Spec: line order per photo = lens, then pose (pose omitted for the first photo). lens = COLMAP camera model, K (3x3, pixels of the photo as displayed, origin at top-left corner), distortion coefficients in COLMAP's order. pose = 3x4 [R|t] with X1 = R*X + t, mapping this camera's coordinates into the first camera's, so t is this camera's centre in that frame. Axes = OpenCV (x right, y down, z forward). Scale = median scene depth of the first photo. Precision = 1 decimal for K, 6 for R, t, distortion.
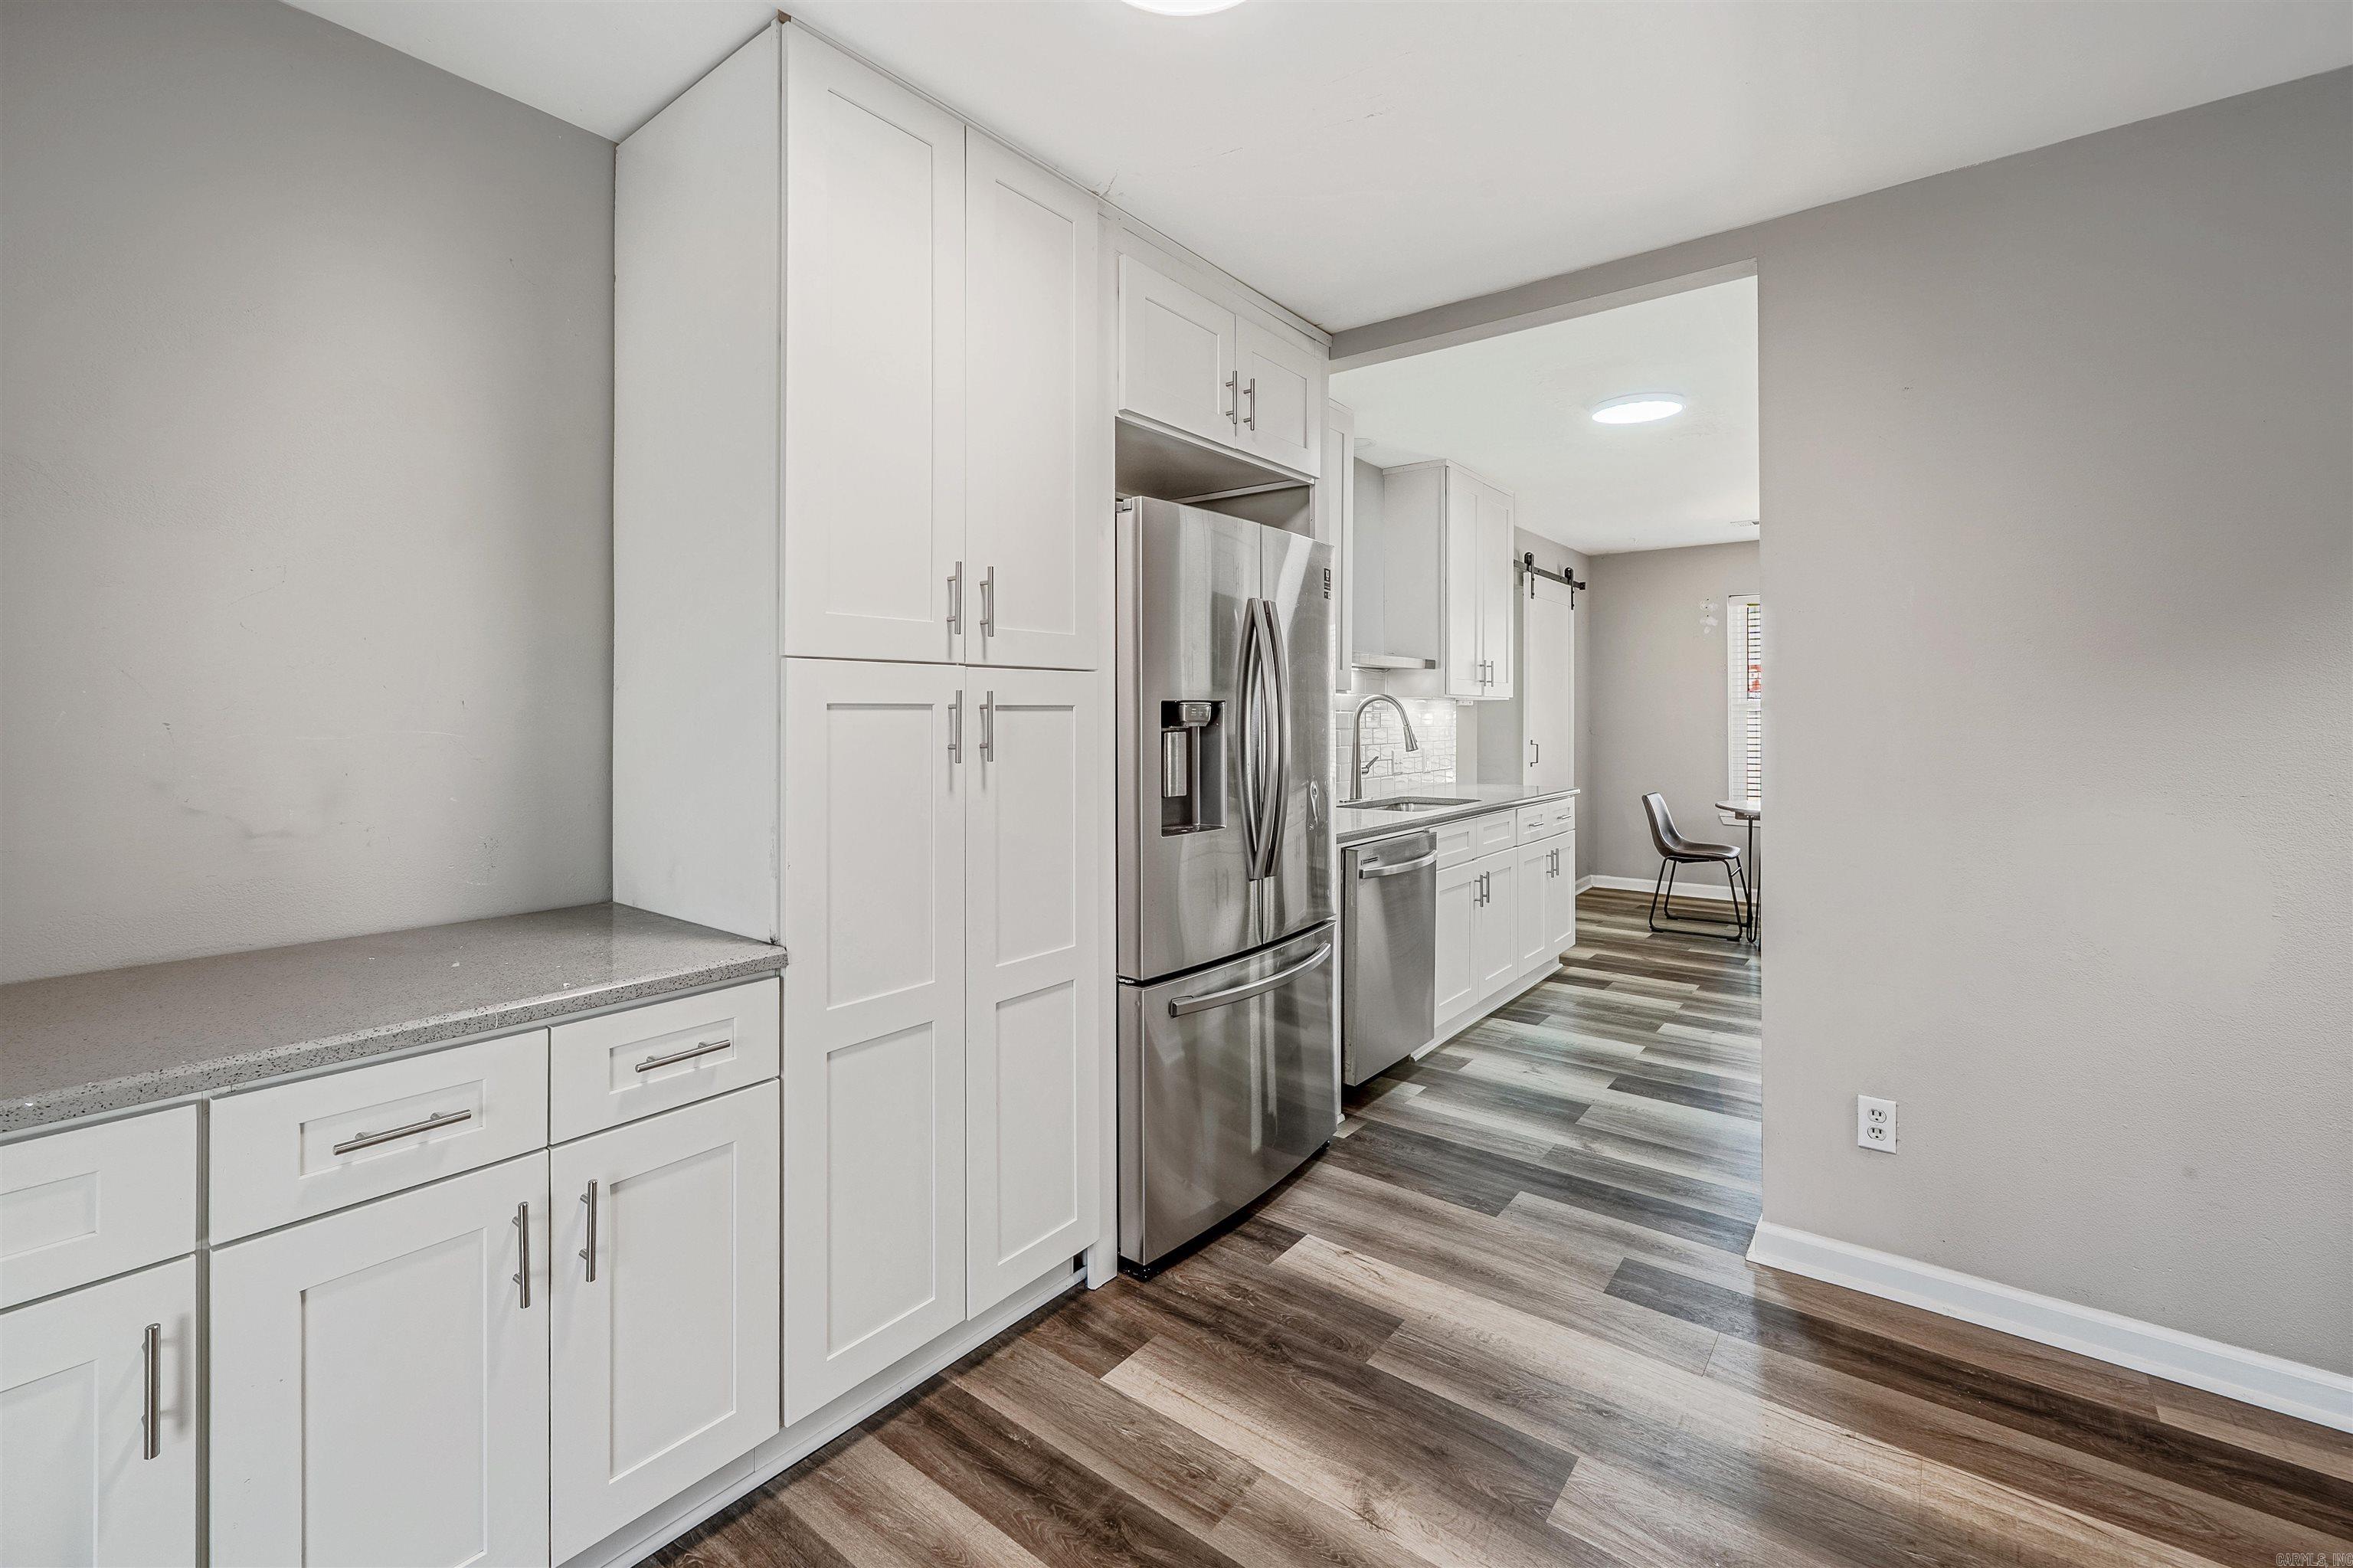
lens RADIAL K [[1003.3, 0, 1174.7], [0, 1003.3, 760.4], [0, 0, 1]] dist [-0.006840, -0.000498]
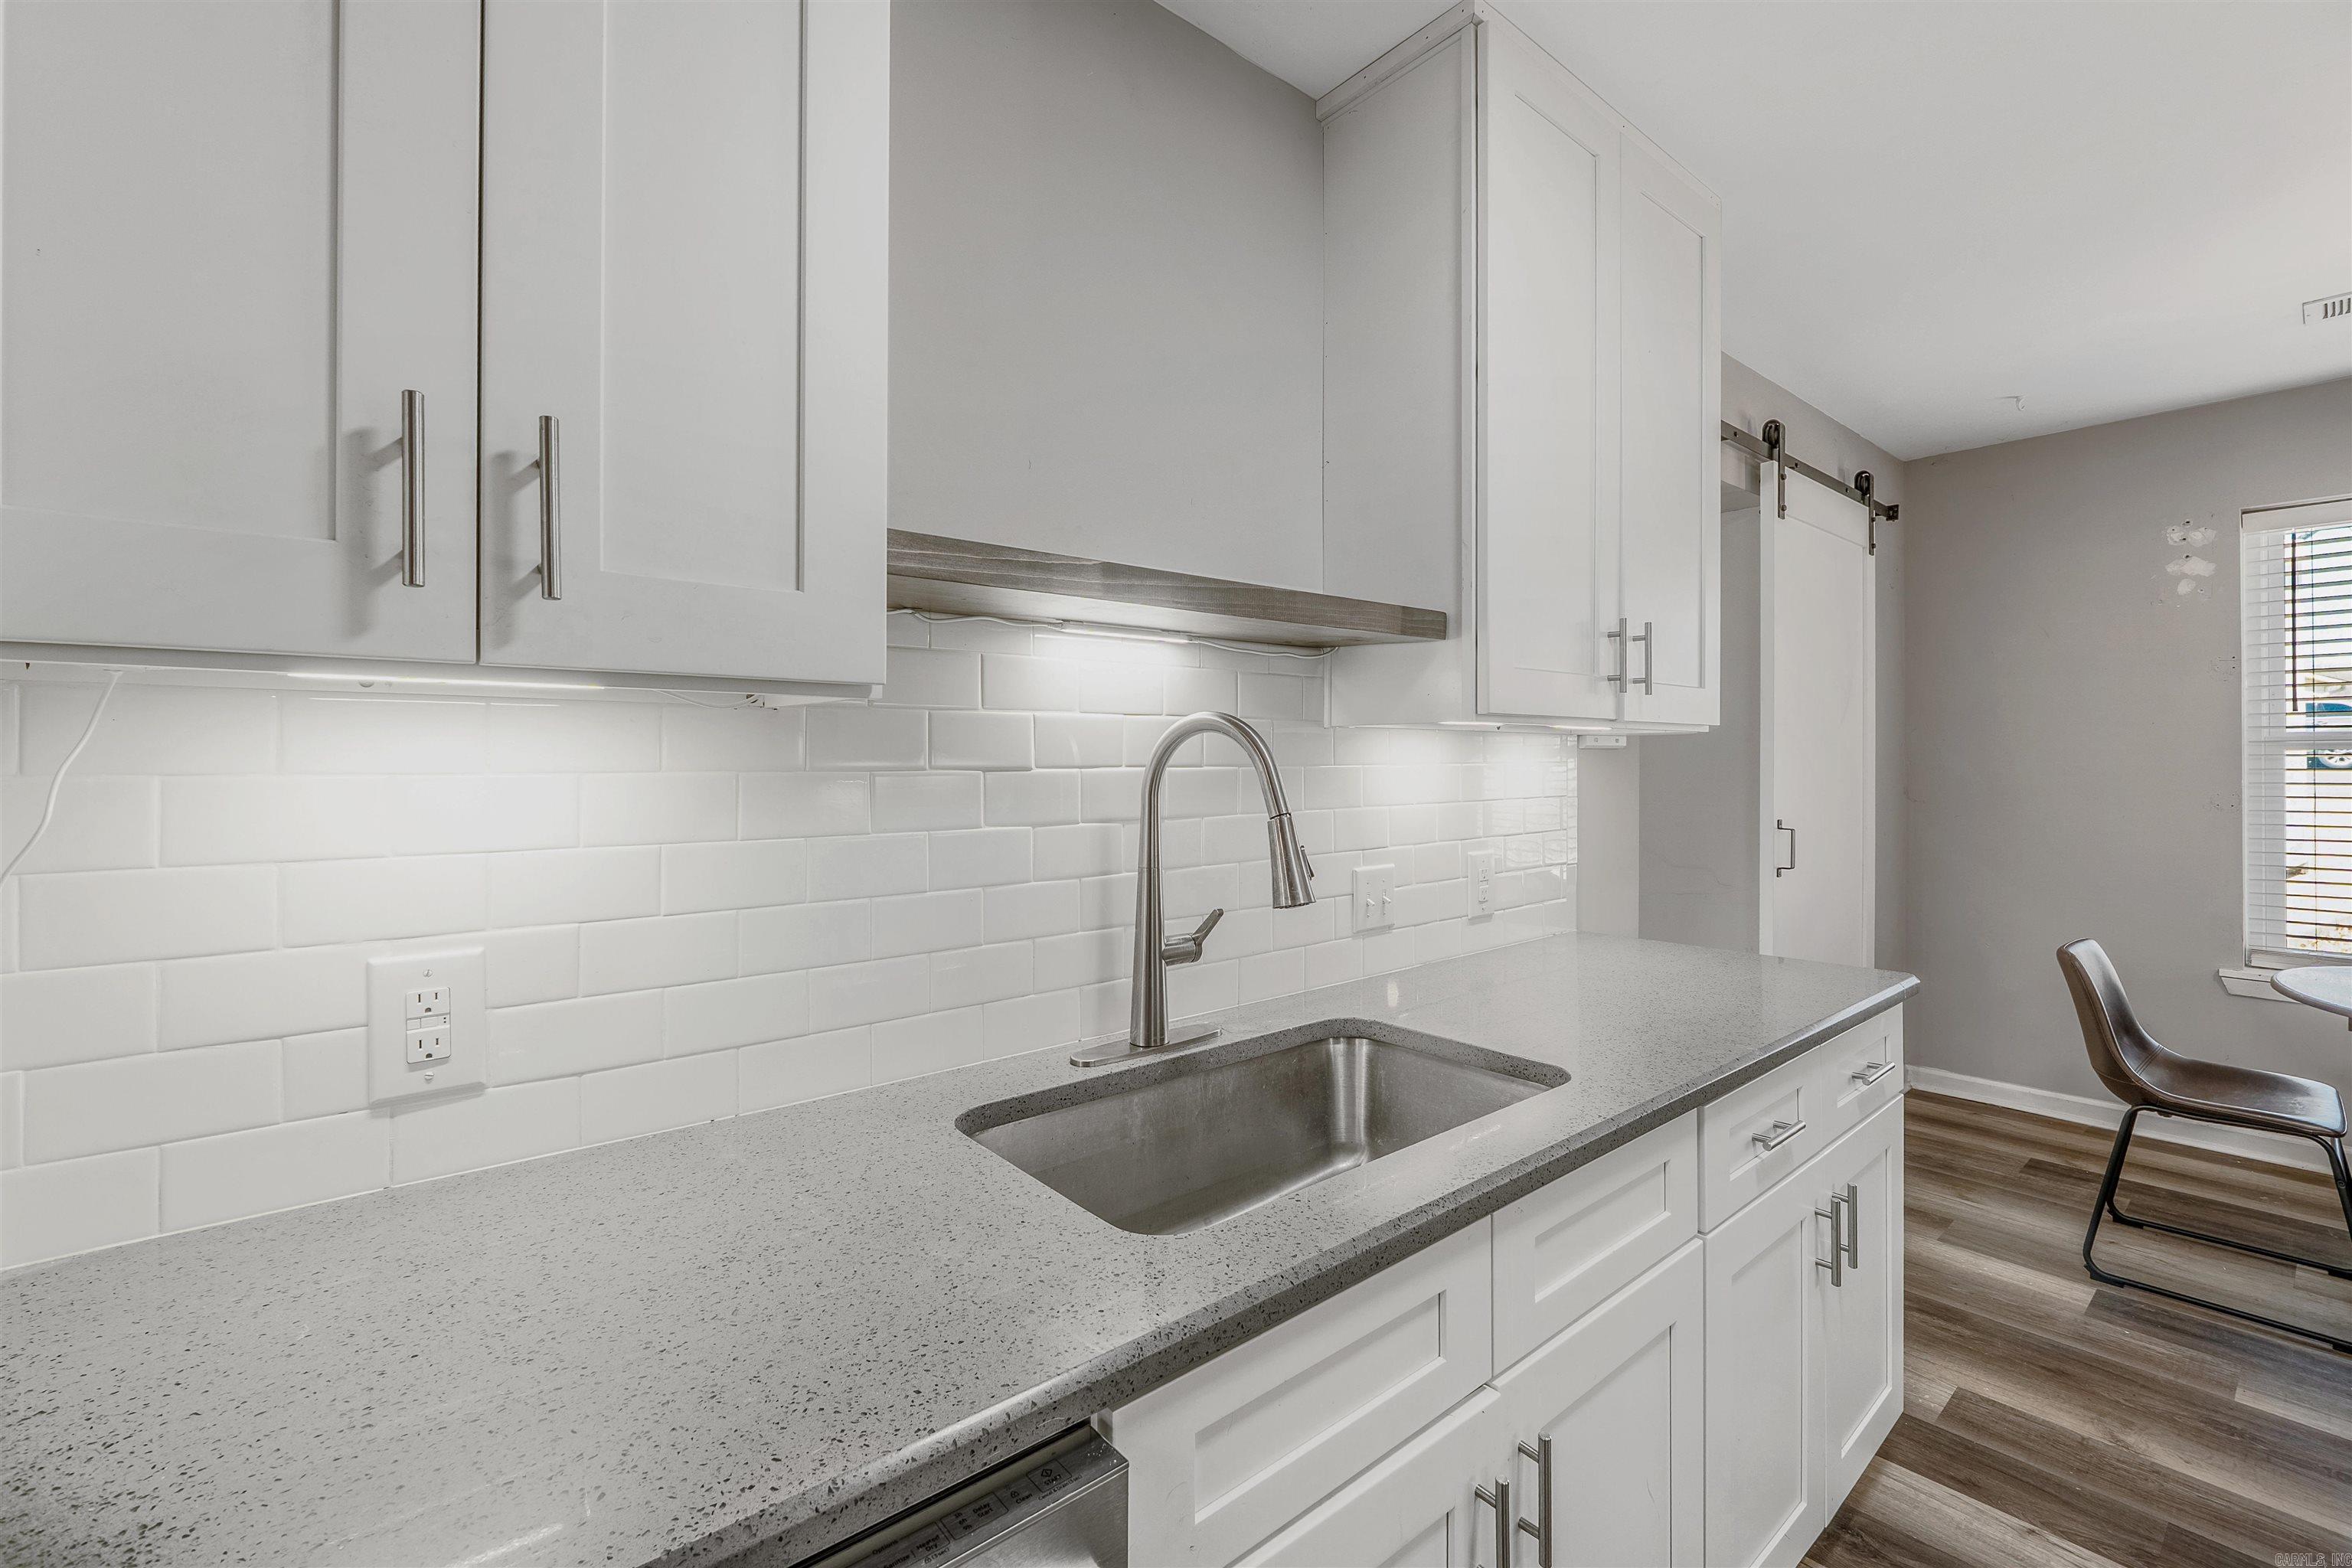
lens RADIAL K [[1002.9, 0, 1174.2], [0, 1002.9, 760.4], [0, 0, 1]] dist [-0.006840, -0.000498]
pose [[0.976121, 0.006108, -0.217142, 0.201253], [-0.013164, 0.999431, -0.031064, -0.031670], [0.216828, 0.033181, 0.975646, 0.537370]]
